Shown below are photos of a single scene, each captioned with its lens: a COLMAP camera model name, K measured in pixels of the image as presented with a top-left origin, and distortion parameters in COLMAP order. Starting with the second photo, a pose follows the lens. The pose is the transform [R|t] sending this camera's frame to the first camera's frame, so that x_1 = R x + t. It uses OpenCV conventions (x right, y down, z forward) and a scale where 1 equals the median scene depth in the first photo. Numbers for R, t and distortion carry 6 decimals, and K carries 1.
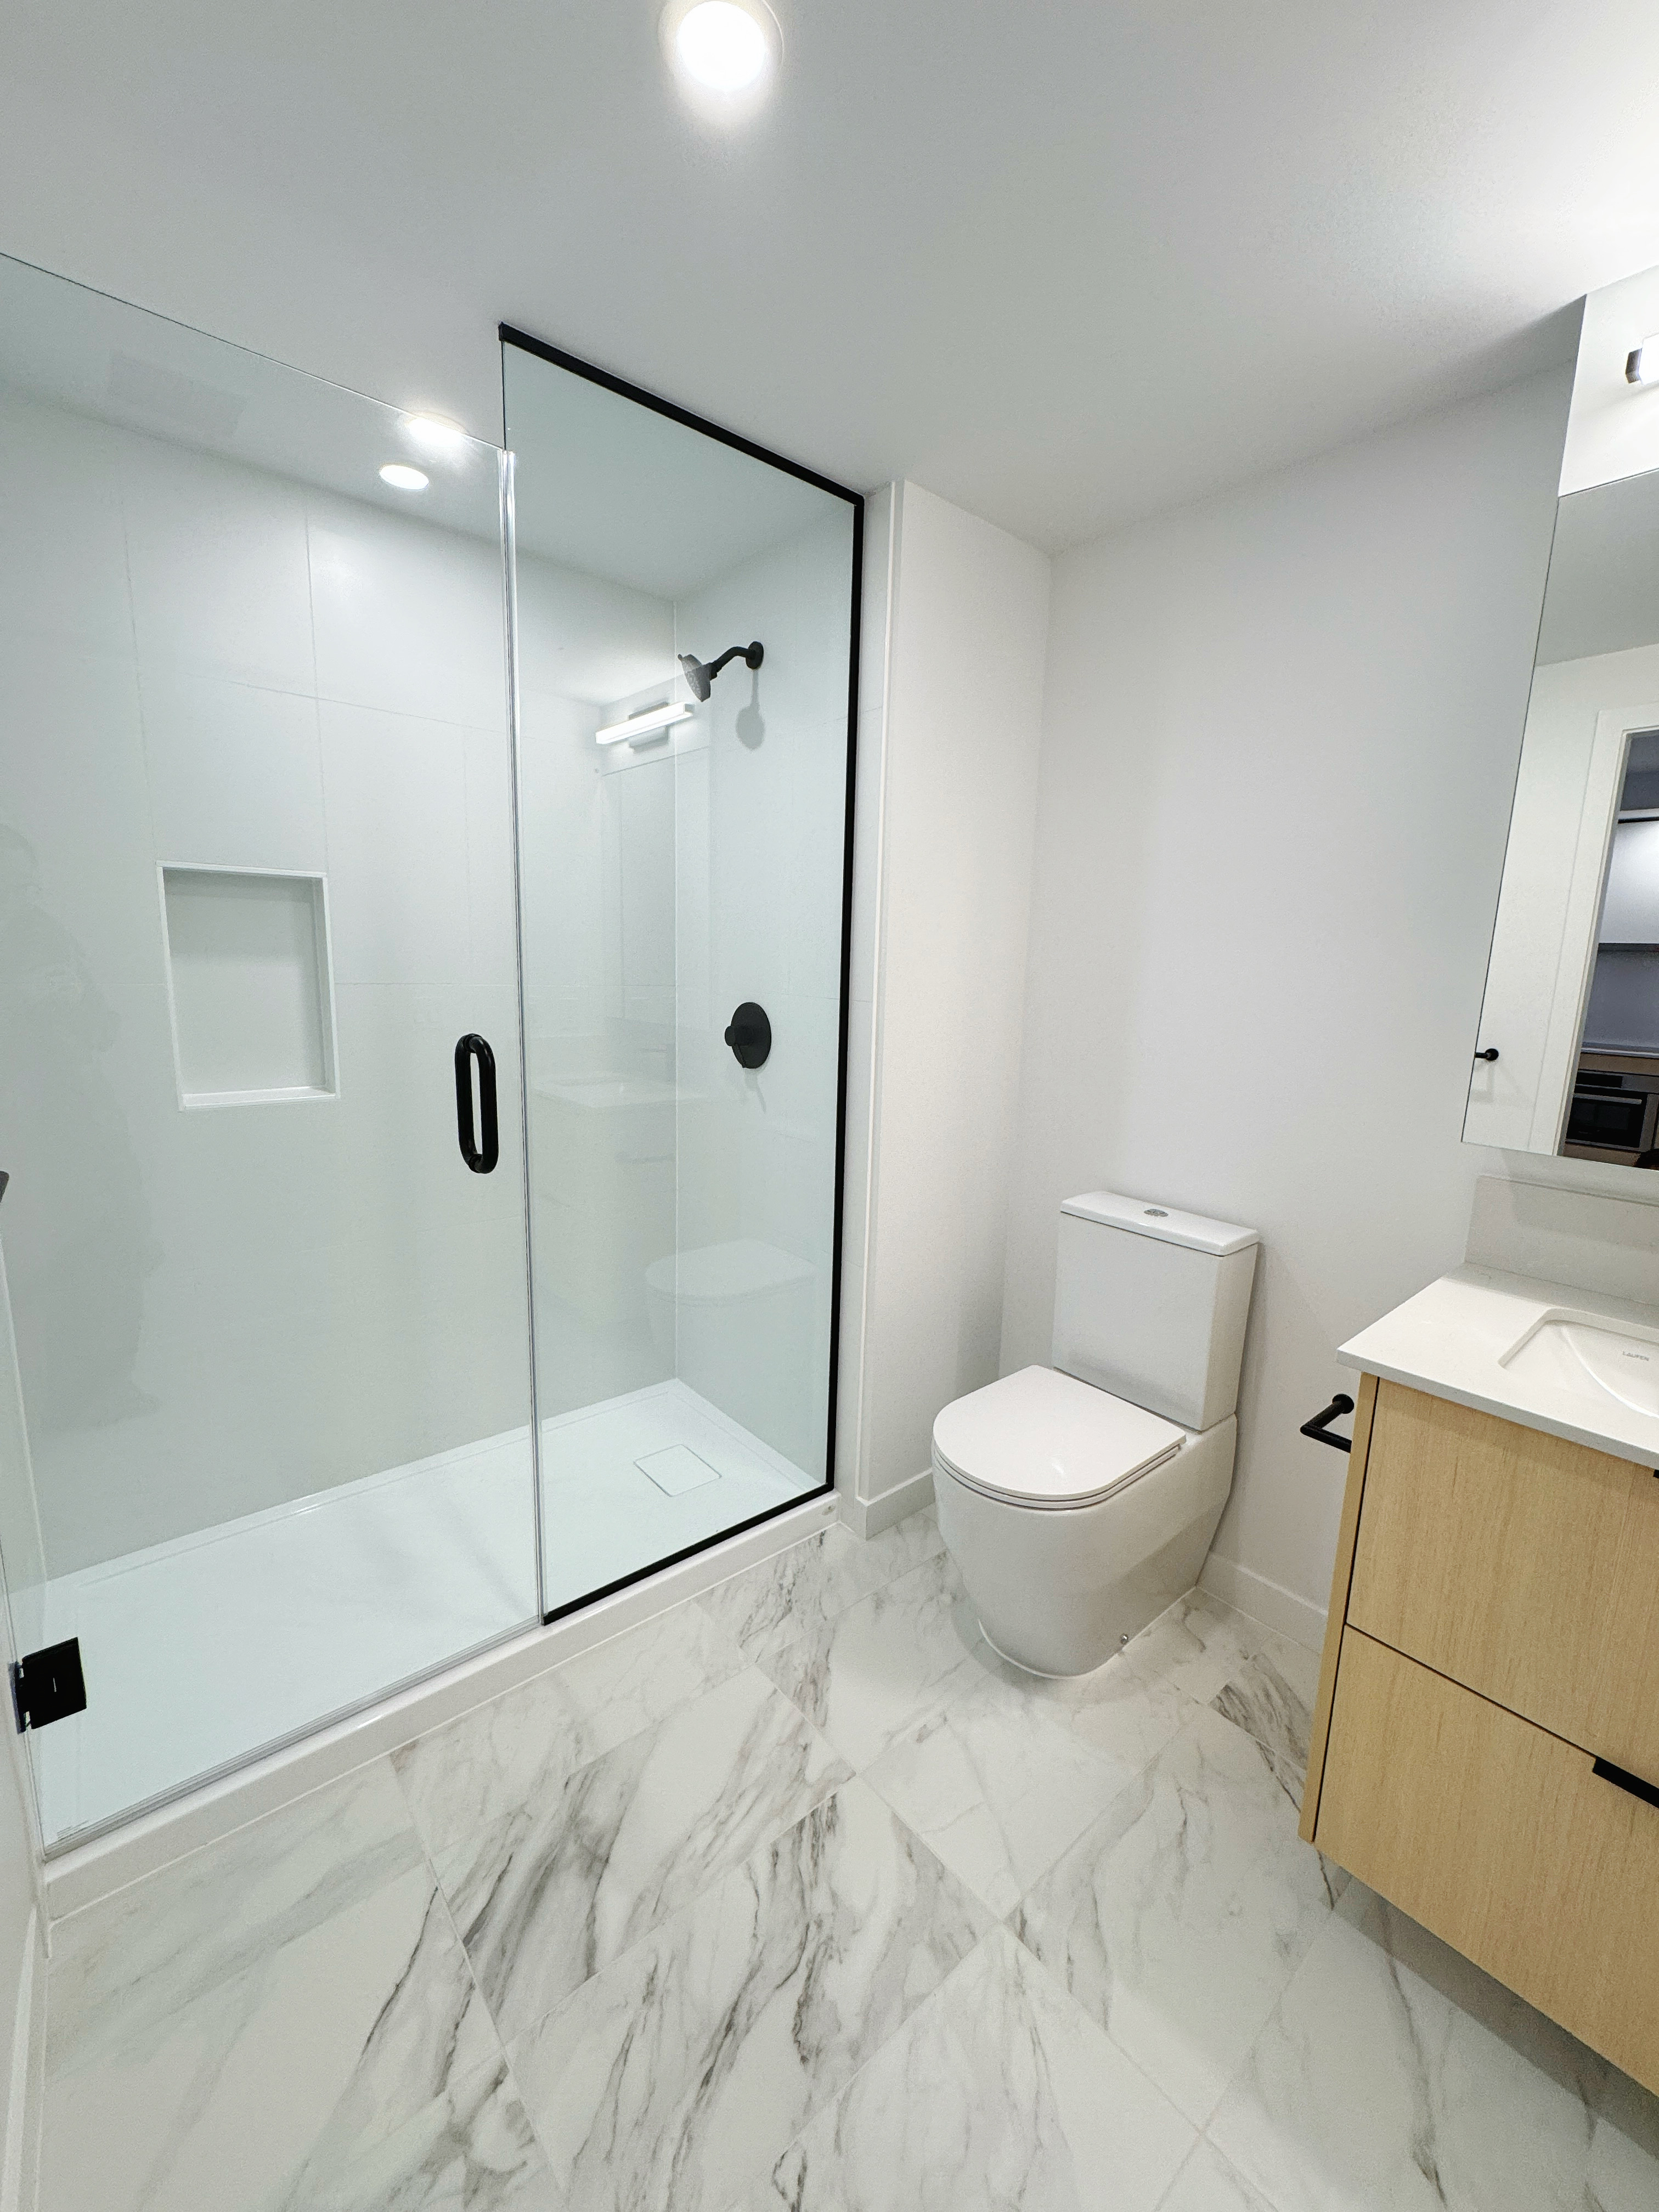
lens RADIAL K [[872.9, 0, 828.8], [0, 872.9, 1109.1], [0, 0, 1]] dist [-0.001131, 0.000068]
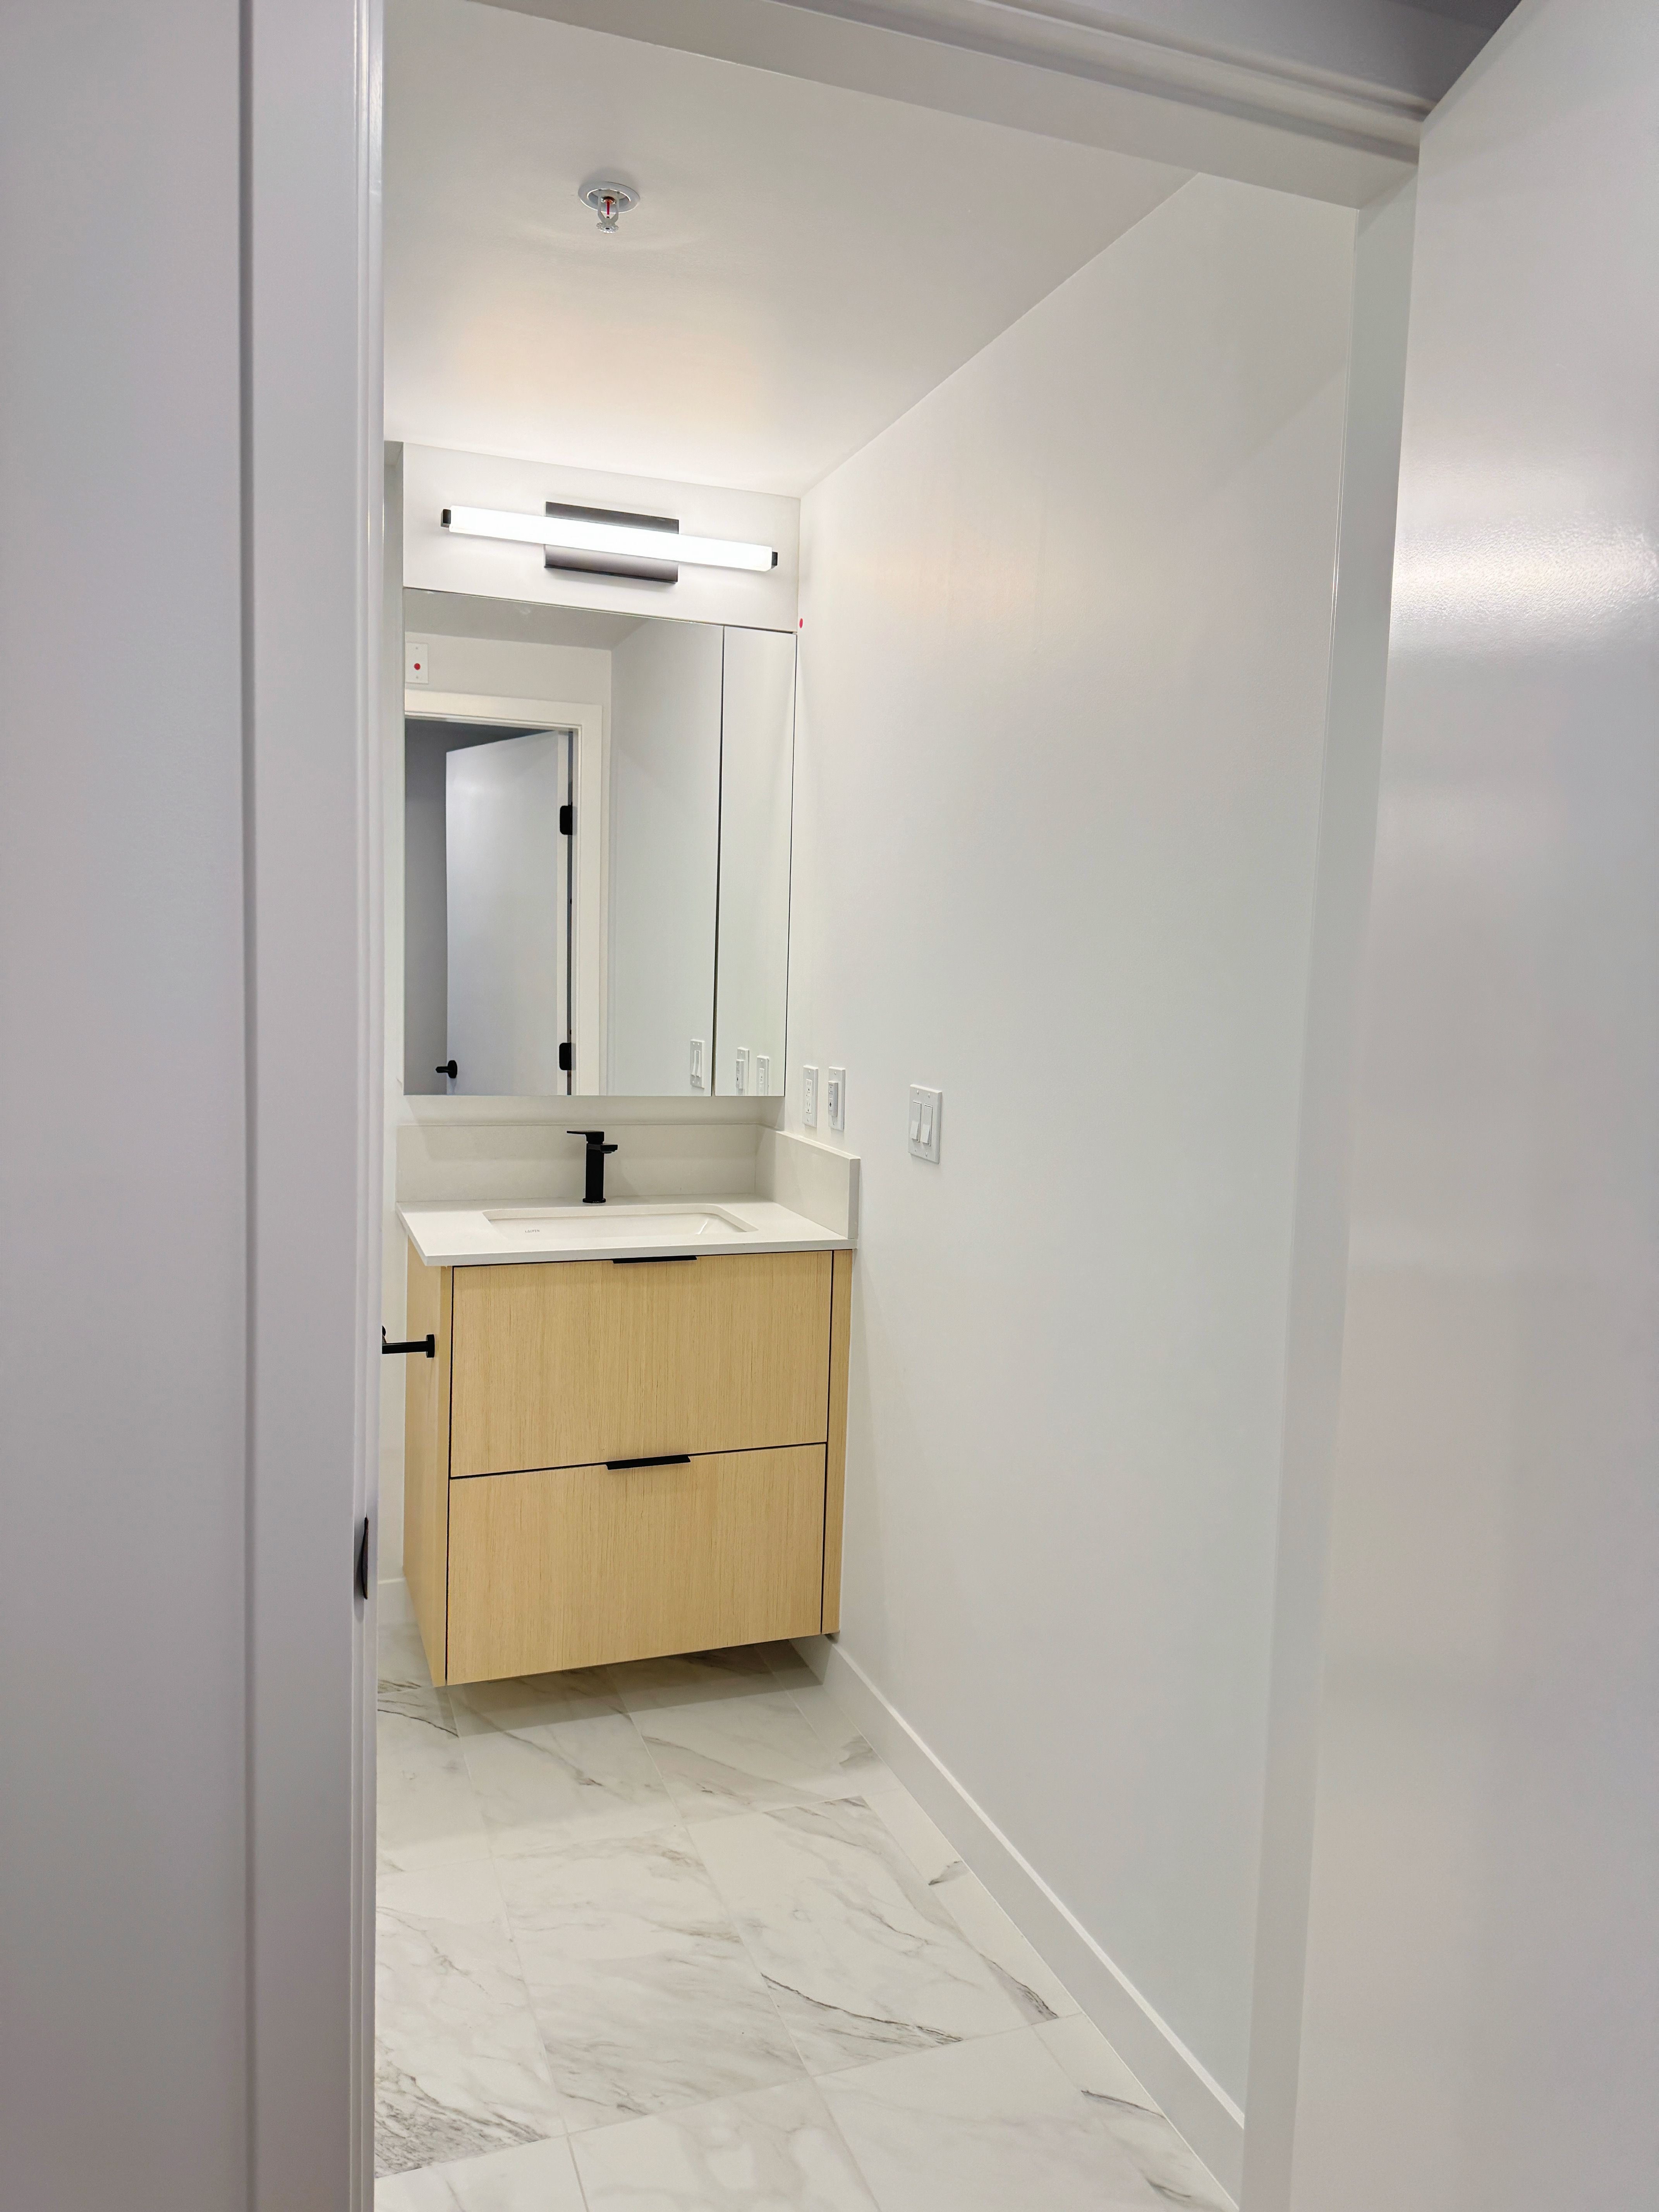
lens RADIAL K [[1572.1, 0, 830.5], [0, 1572.1, 1105.9], [0, 0, 1]] dist [0.002319, 0.000432]
pose [[0.337531, -0.098344, 0.936163, -1.340406], [0.130906, 0.989768, 0.056777, 0.013056], [-0.932168, 0.103385, 0.346951, -0.349284]]
